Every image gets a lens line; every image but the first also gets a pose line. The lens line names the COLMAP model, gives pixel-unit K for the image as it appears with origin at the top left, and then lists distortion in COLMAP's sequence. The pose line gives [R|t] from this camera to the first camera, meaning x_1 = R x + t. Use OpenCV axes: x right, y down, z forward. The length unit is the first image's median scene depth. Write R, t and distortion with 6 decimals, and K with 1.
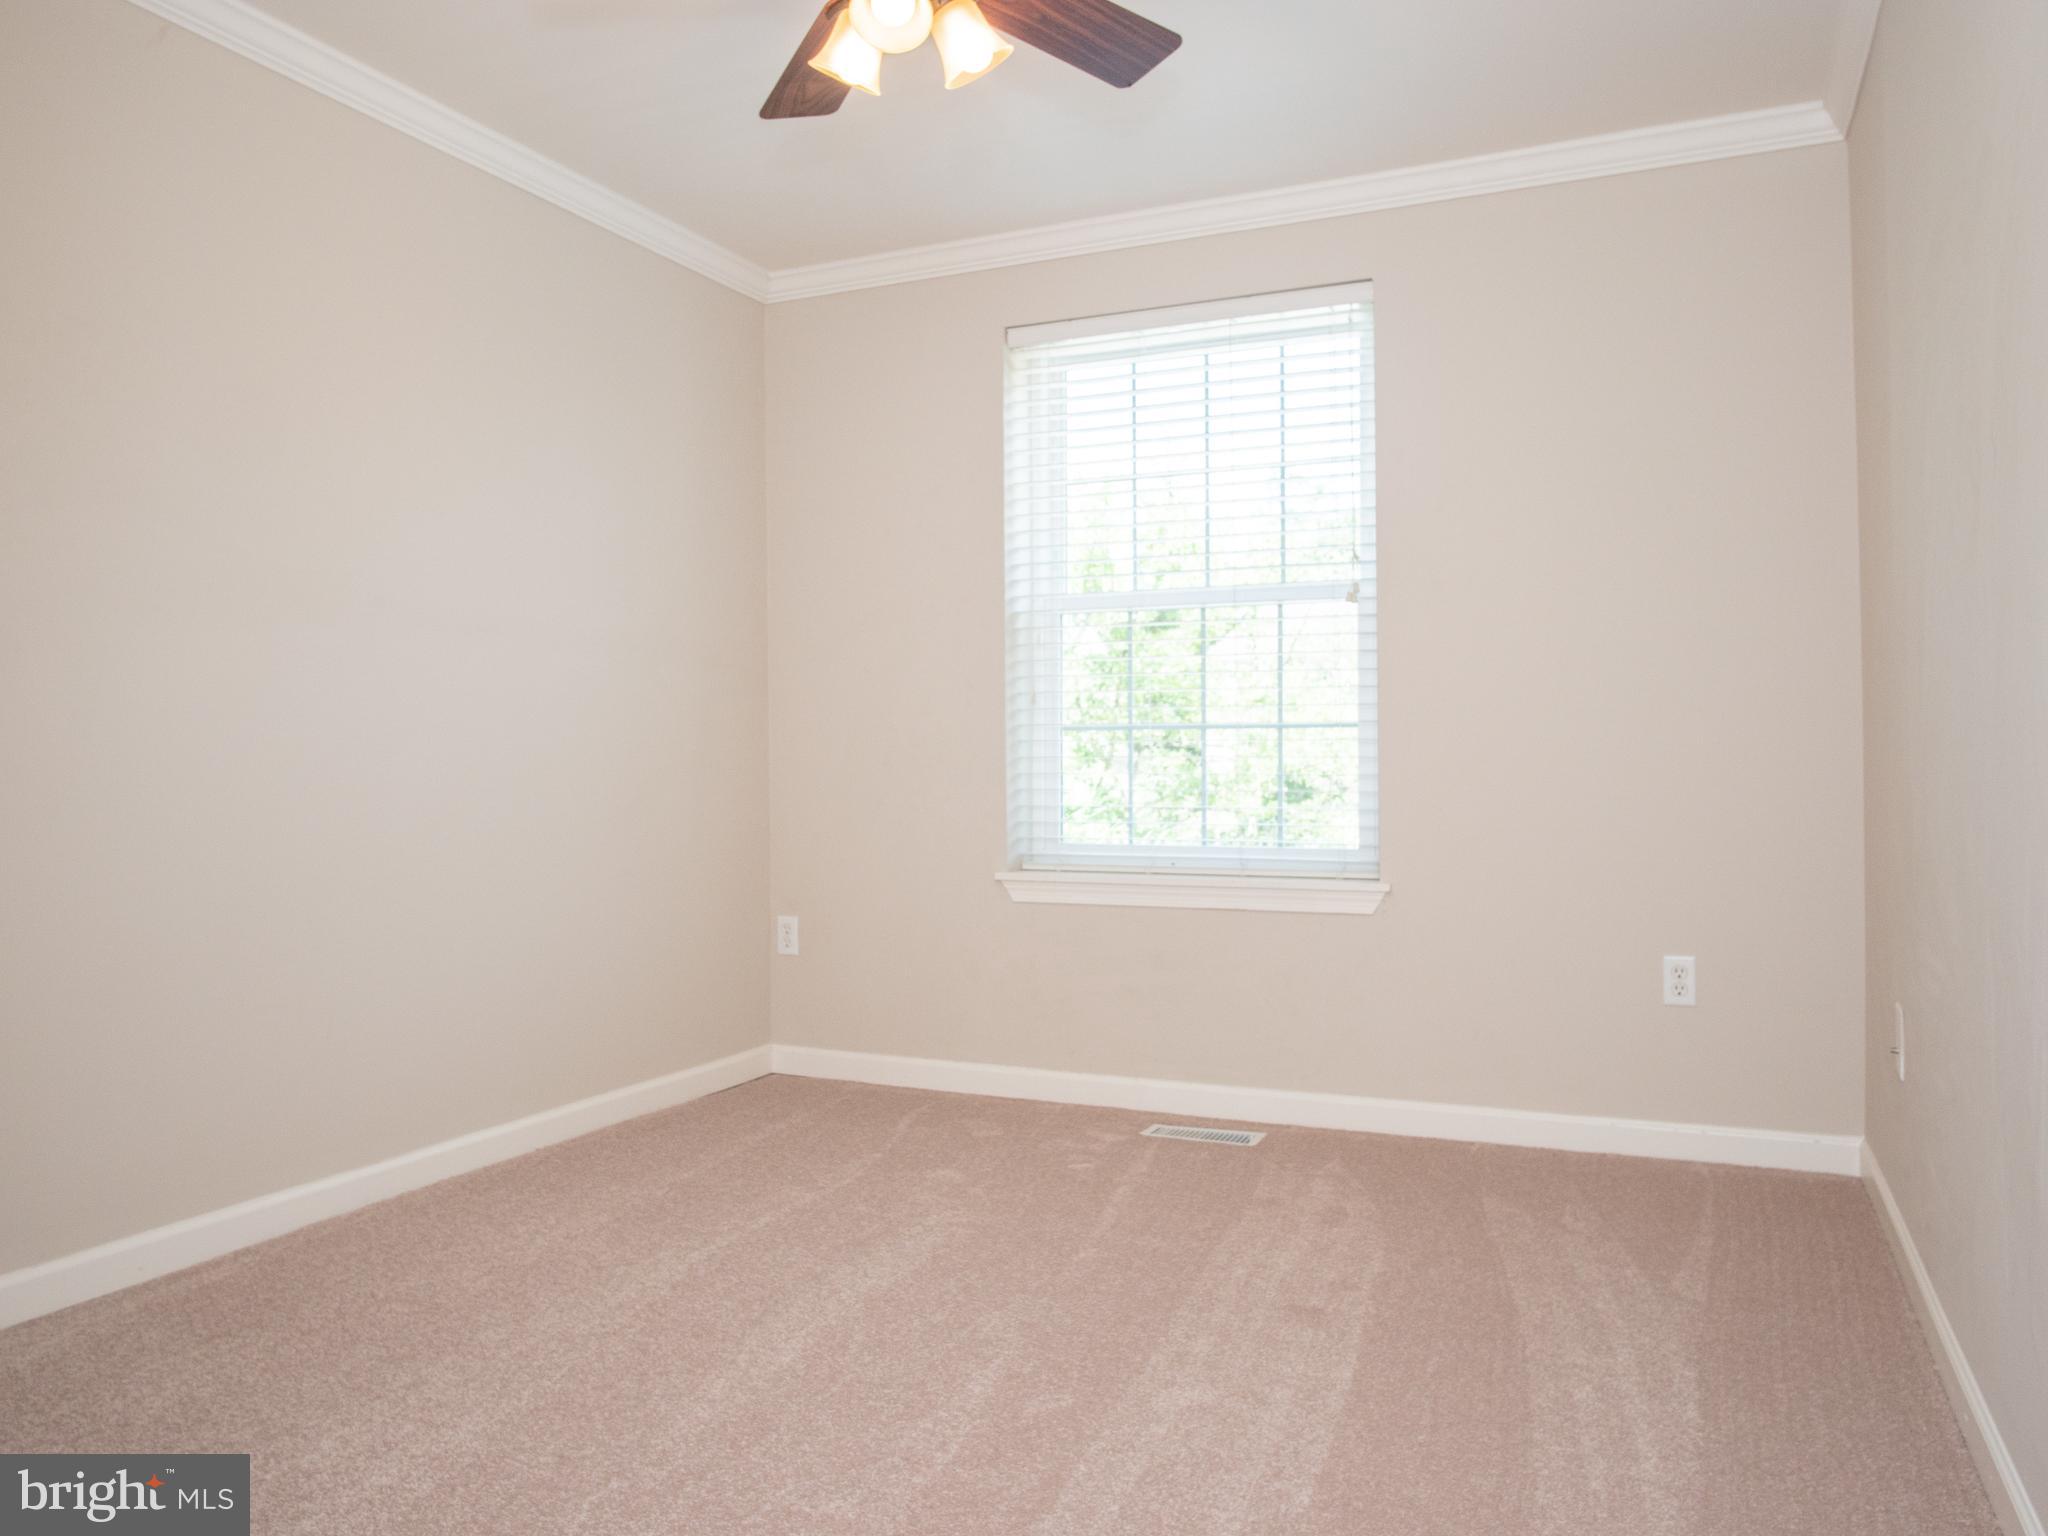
lens RADIAL K [[1533.8, 0, 1024.0], [0, 1533.8, 768.0], [0, 0, 1]] dist [-0.007558, -0.005544]
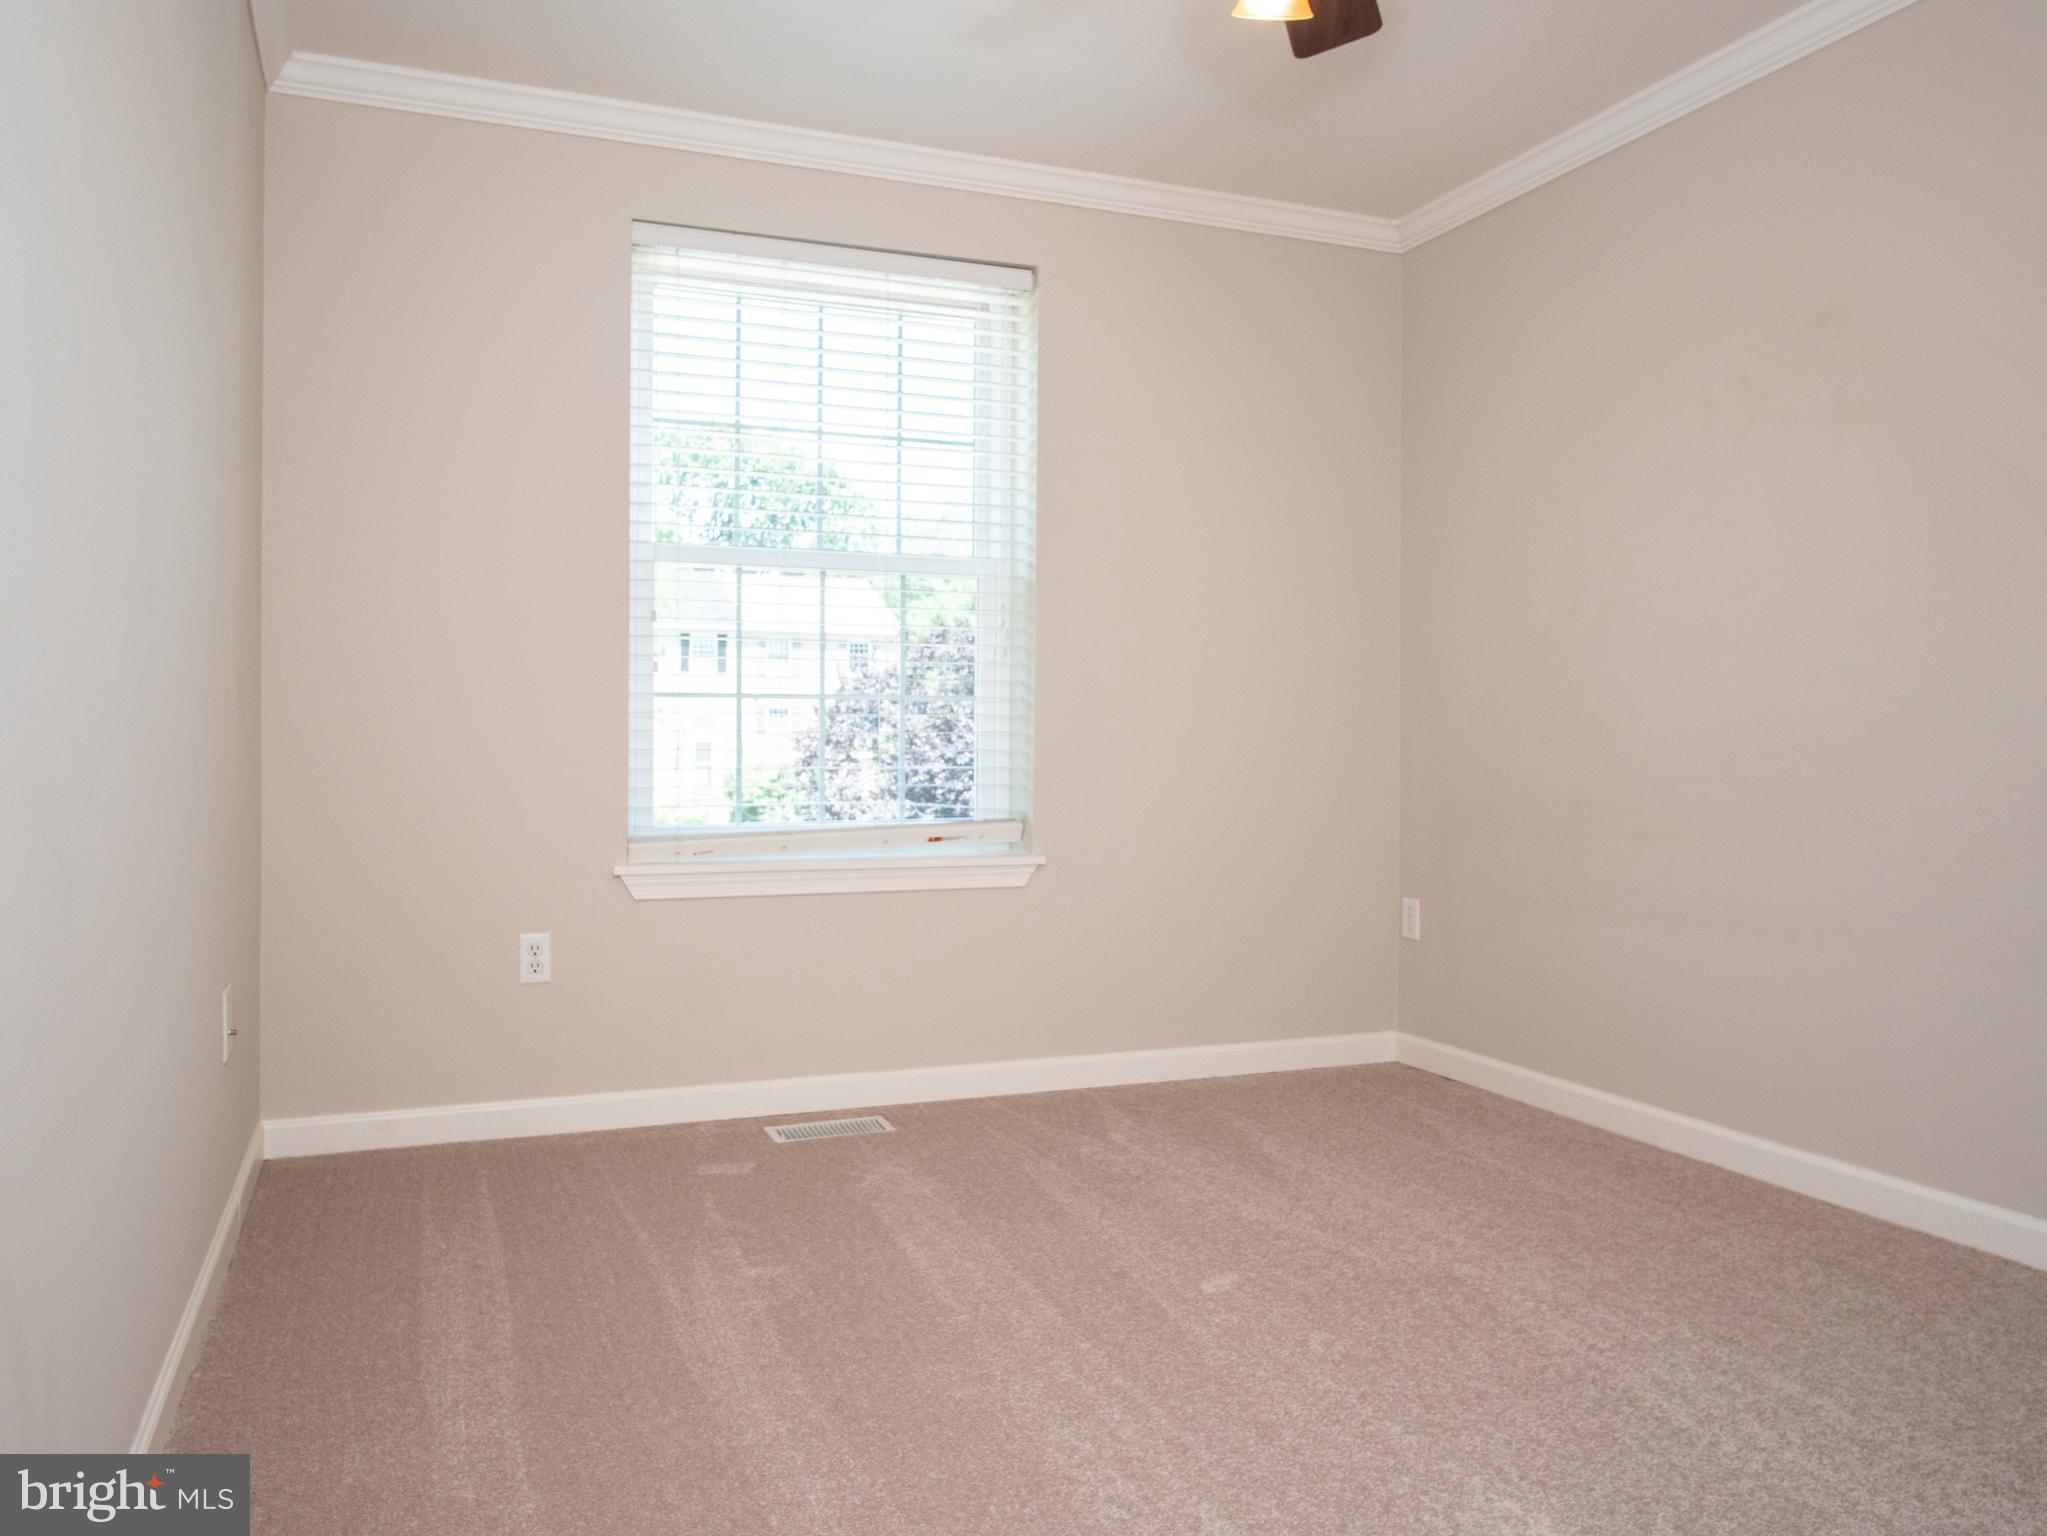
lens RADIAL K [[1596.2, 0, 1058.0], [0, 1596.2, 753.3], [0, 0, 1]] dist [0.024988, 0.000604]
pose [[0.695969, 0.002577, 0.718067, -0.479549], [-0.007196, 0.999968, 0.003385, 0.001828], [-0.718036, -0.007523, 0.695966, 0.215766]]
